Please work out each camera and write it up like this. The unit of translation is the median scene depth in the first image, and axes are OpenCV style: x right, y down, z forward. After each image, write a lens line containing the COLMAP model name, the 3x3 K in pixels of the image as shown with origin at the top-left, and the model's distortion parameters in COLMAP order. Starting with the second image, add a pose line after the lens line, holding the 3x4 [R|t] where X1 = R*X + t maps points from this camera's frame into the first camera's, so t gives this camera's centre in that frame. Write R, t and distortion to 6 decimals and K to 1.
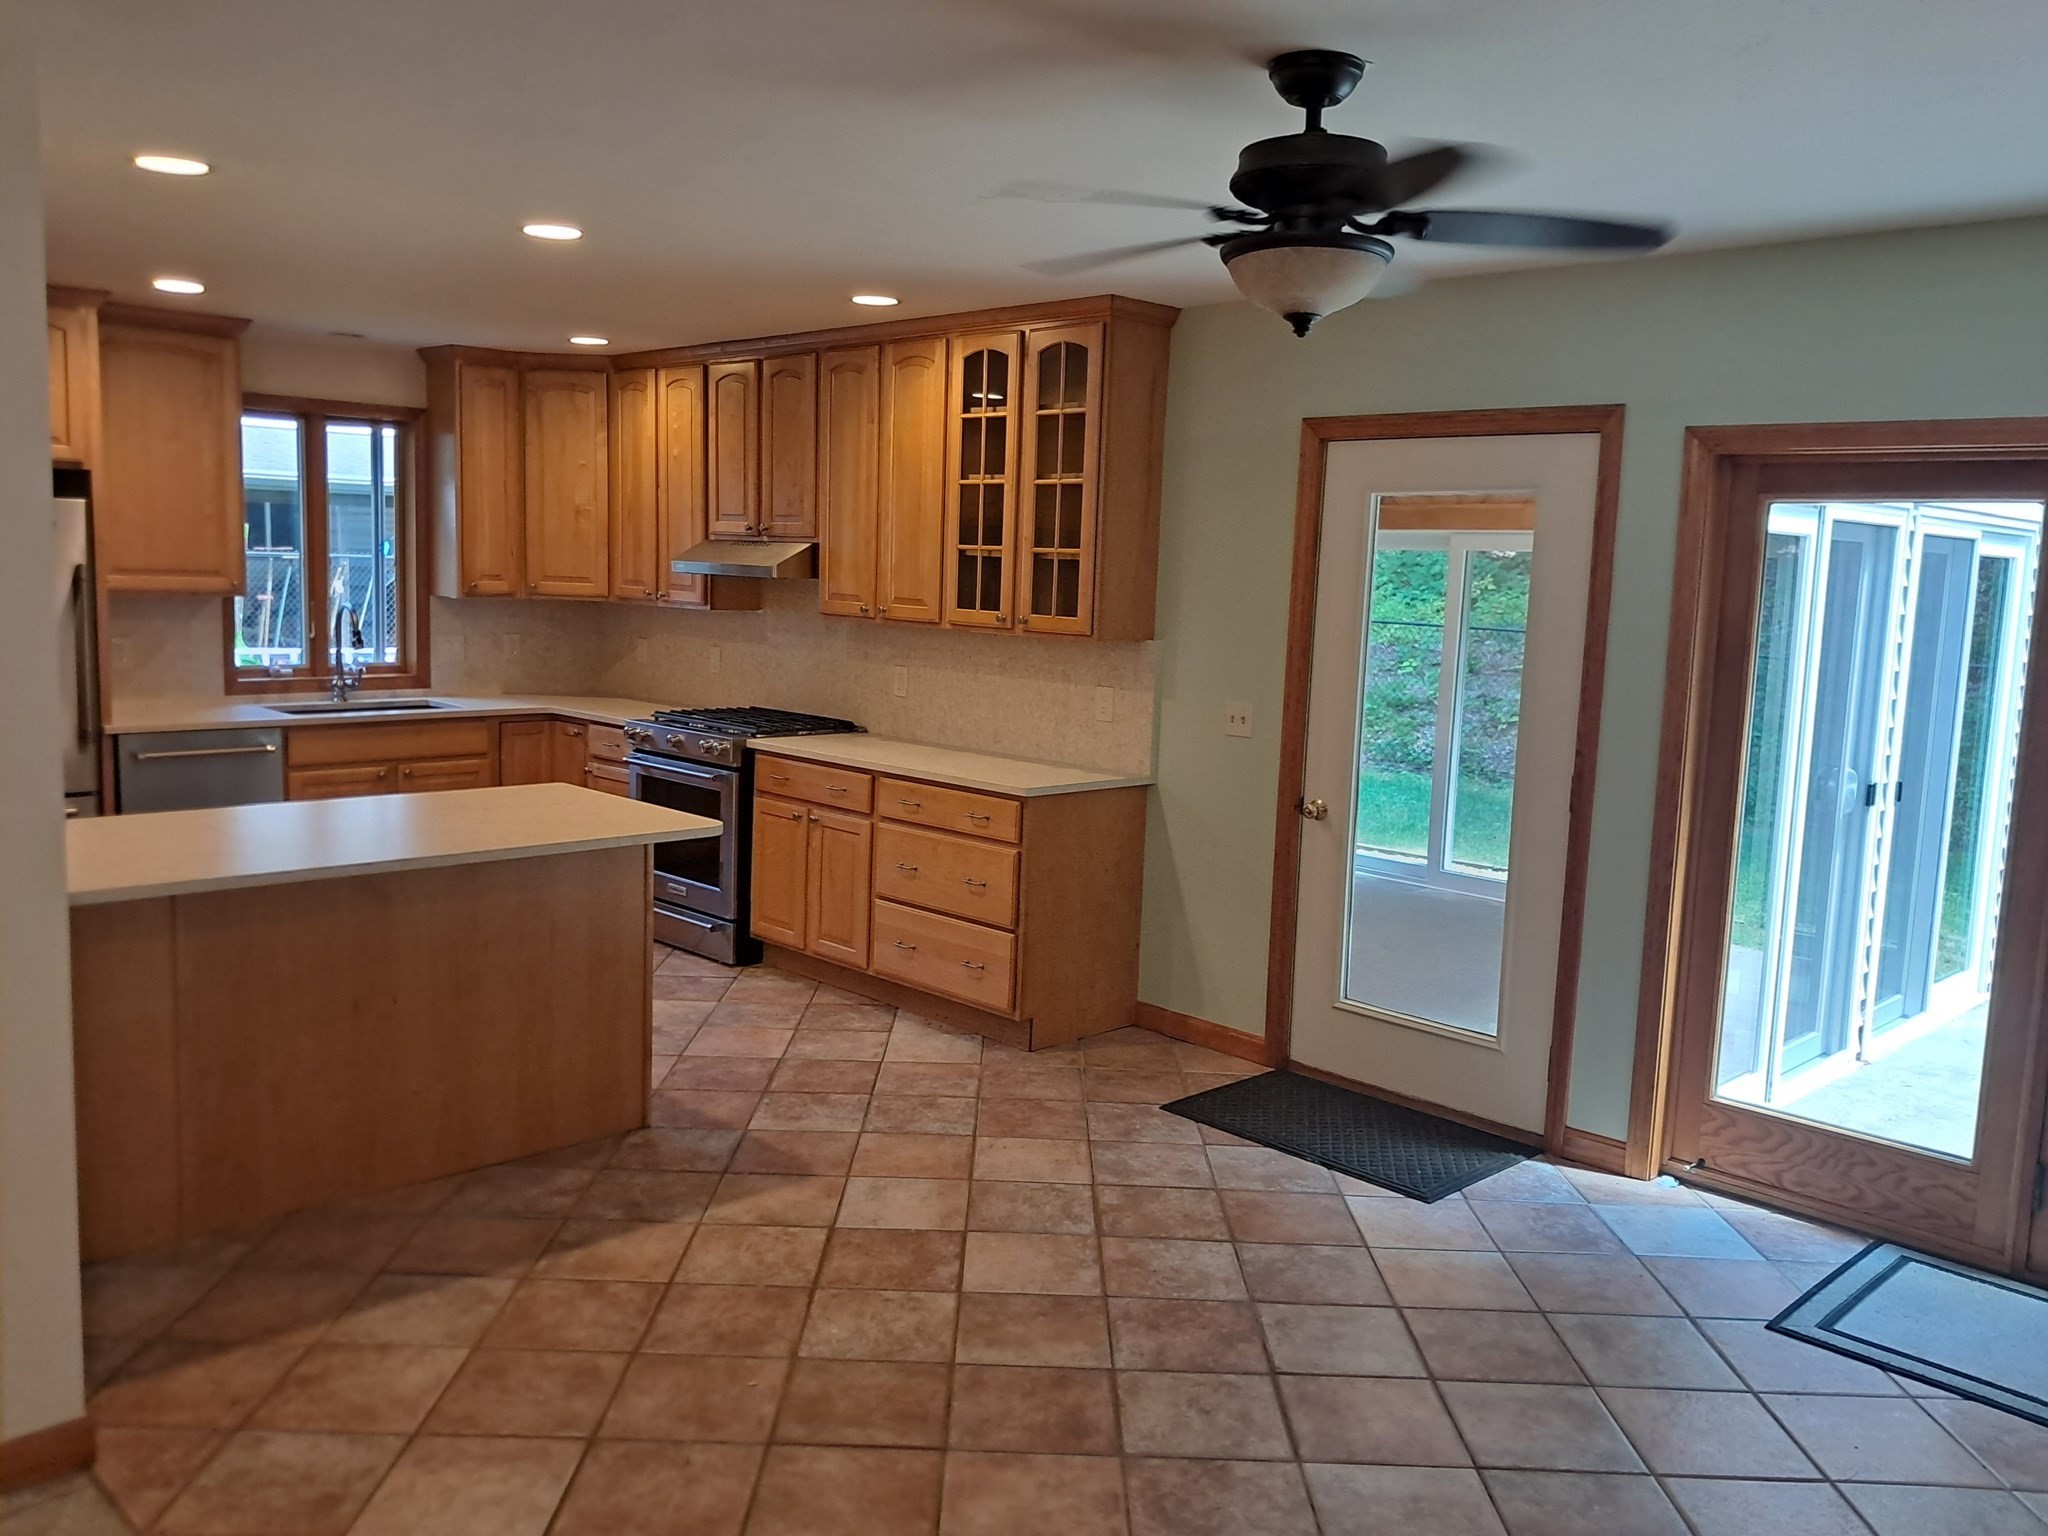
lens RADIAL K [[1611.3, 0, 1021.8], [0, 1611.3, 778.8], [0, 0, 1]] dist [0.031010, -0.048432]
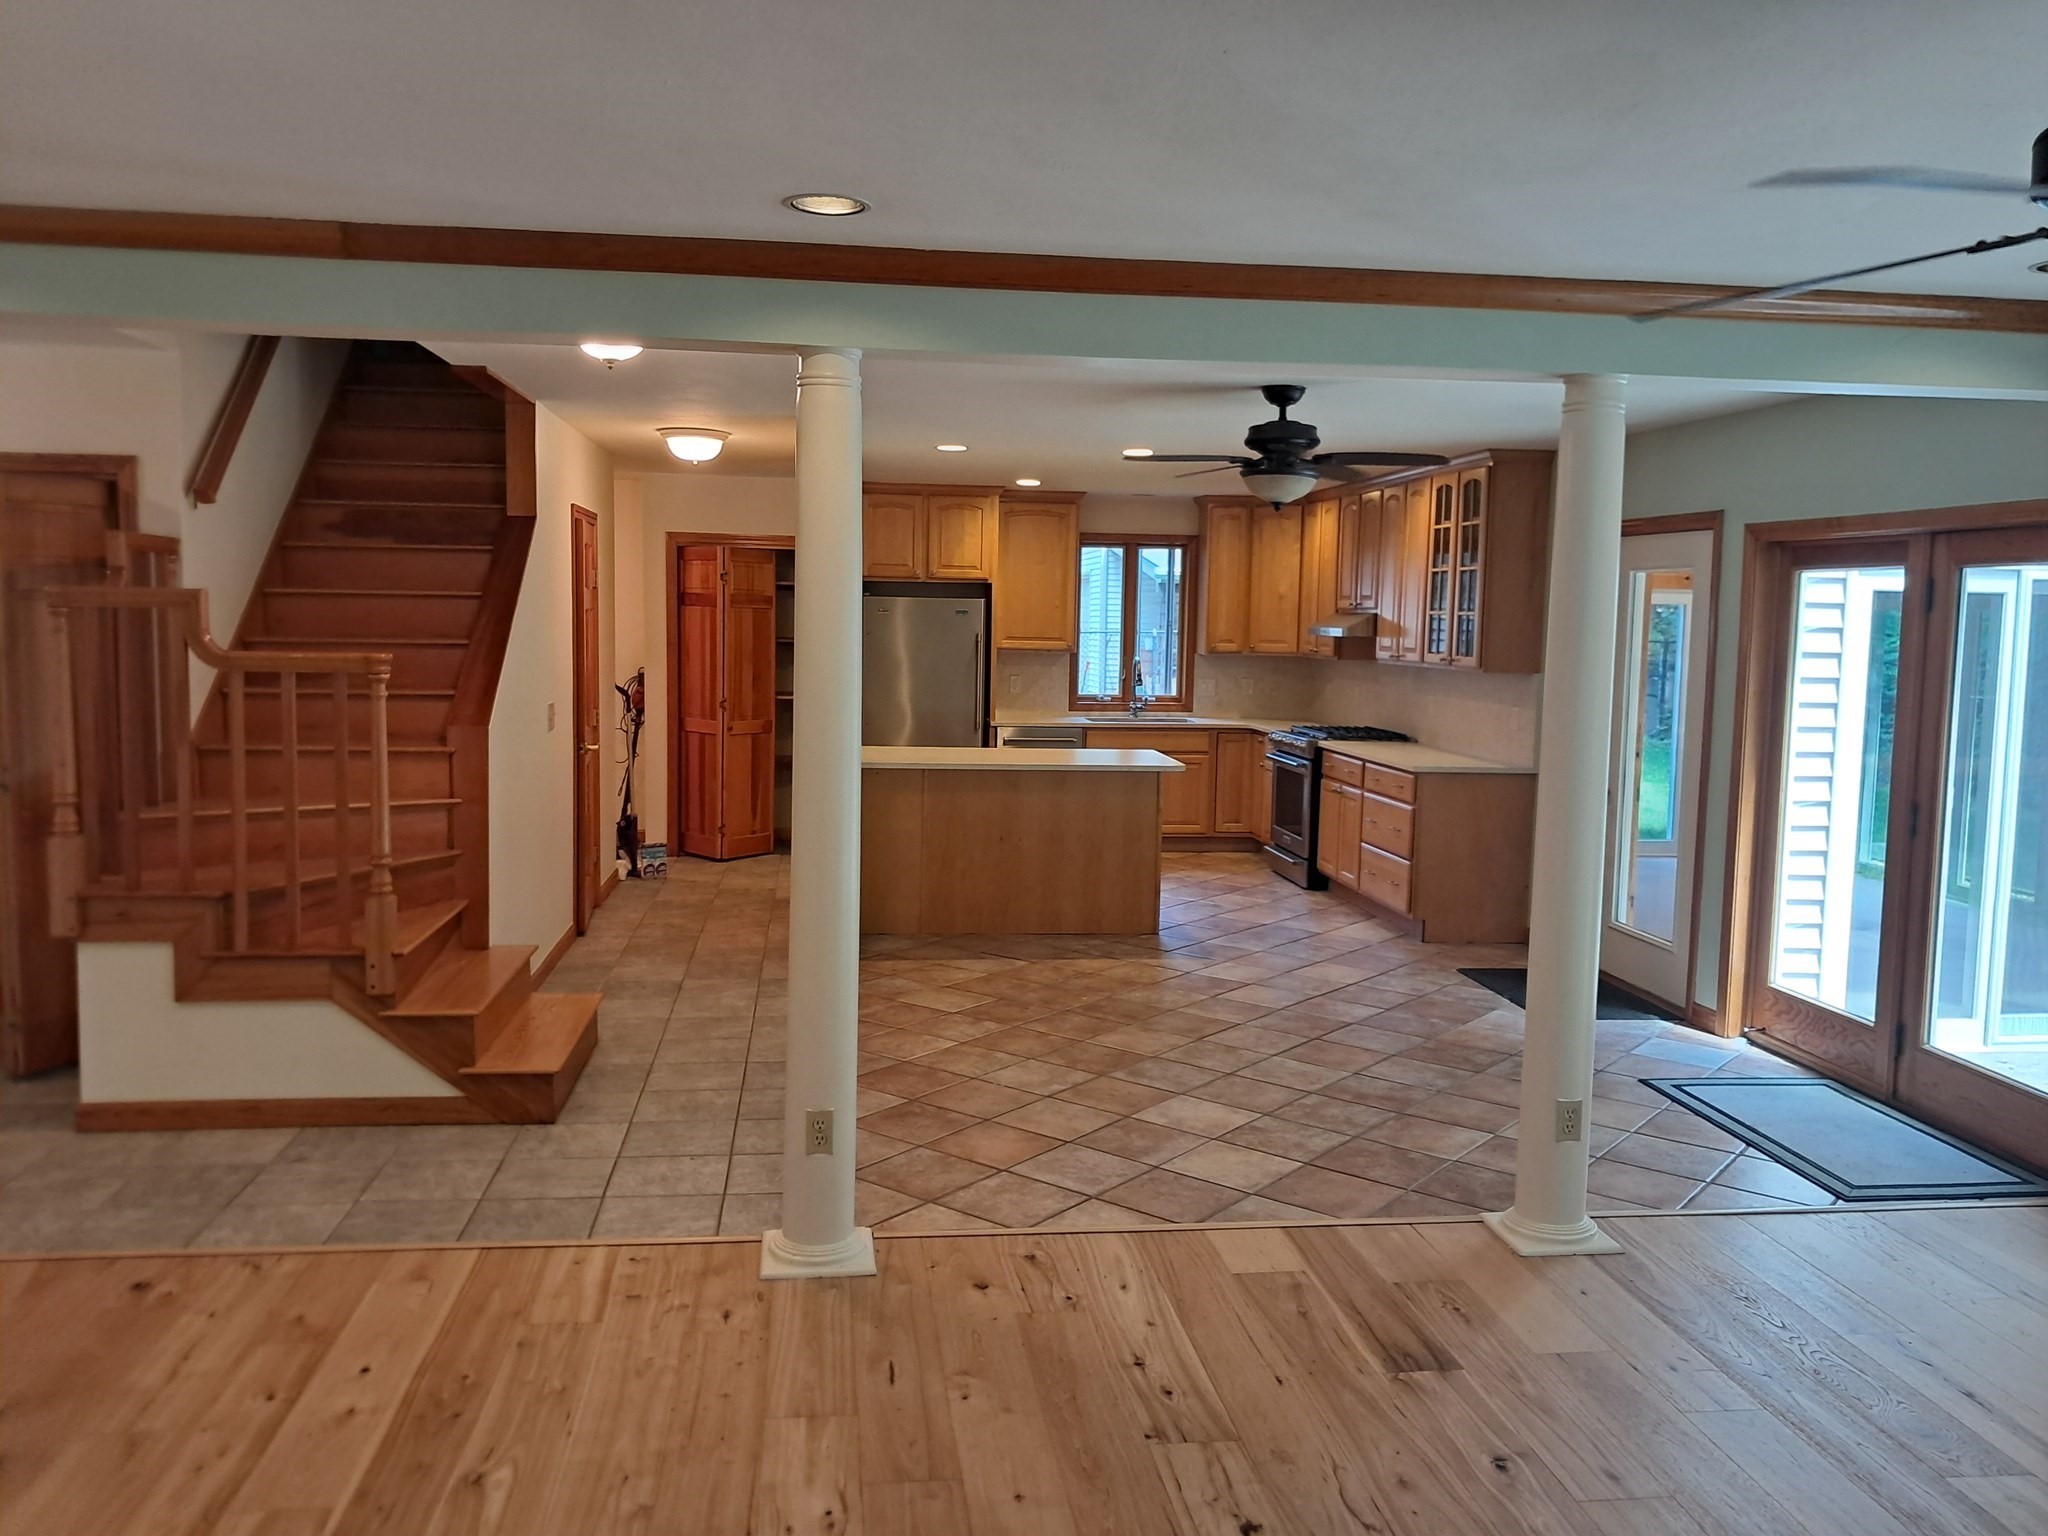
lens RADIAL K [[1611.3, 0, 1015.7], [0, 1611.3, 760.4], [0, 0, 1]] dist [0.031010, -0.048432]
pose [[0.790599, 0.036538, -0.611243, 0.598502], [-0.074615, 0.996528, -0.036941, 0.079574], [0.607771, 0.074814, 0.790580, -0.434378]]
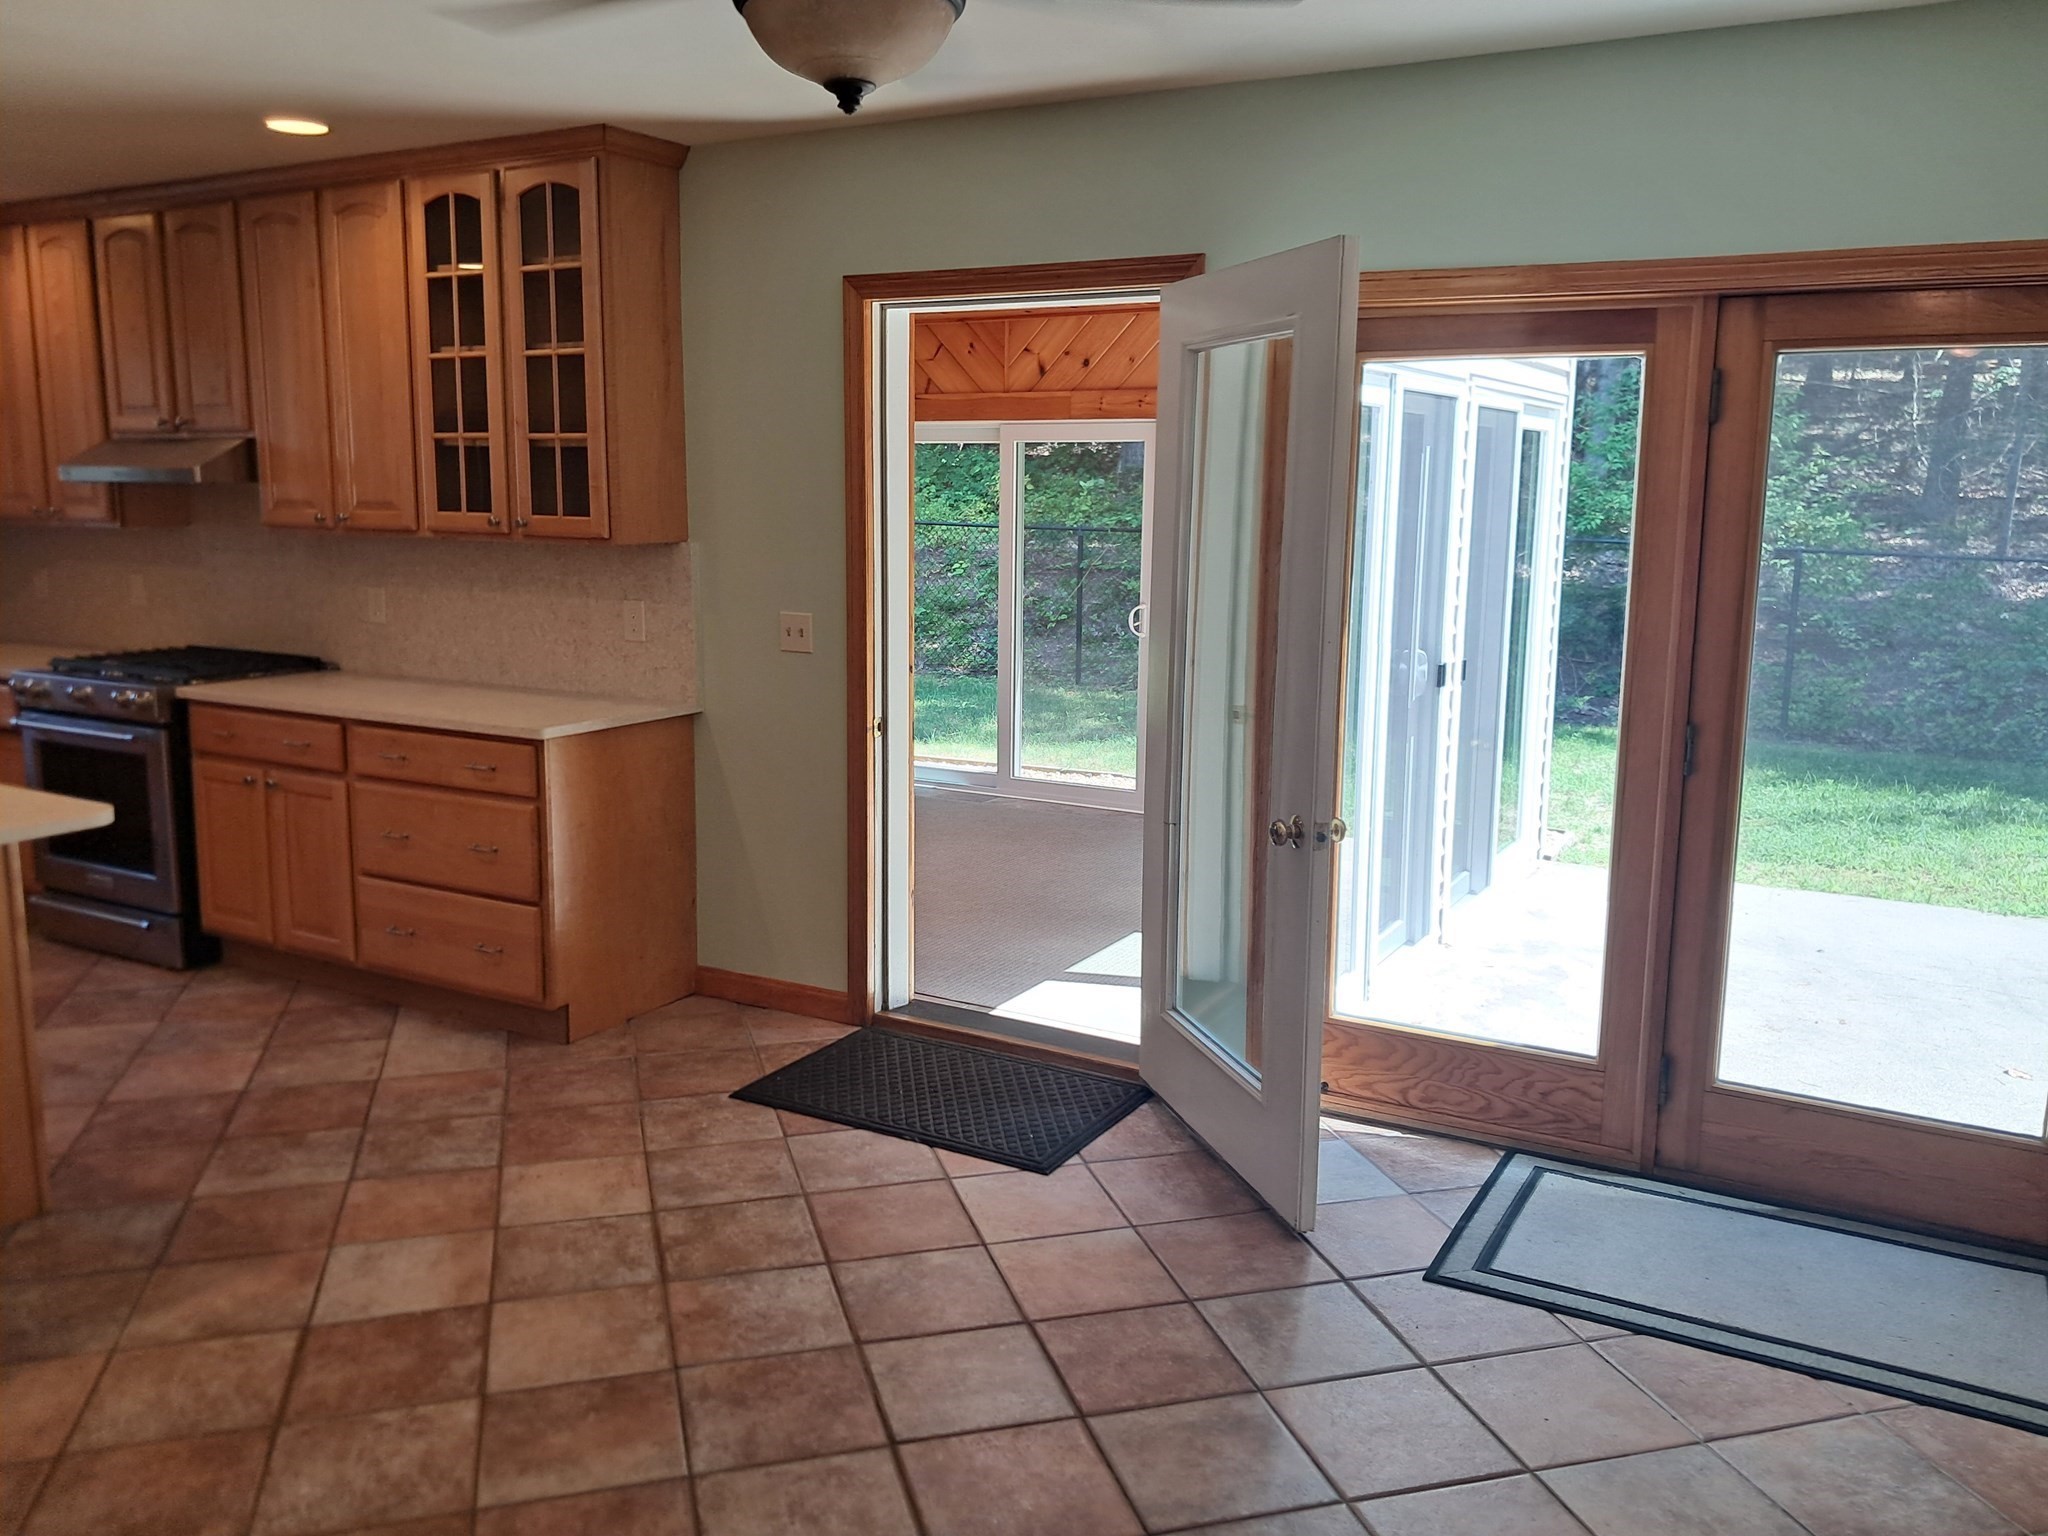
lens RADIAL K [[1611.3, 0, 1015.4], [0, 1611.3, 745.7], [0, 0, 1]] dist [0.031010, -0.048432]
pose [[0.961383, -0.070400, 0.266058, 0.014617], [0.061131, 0.997204, 0.042971, -0.005576], [-0.268339, -0.025047, 0.962999, 0.128944]]
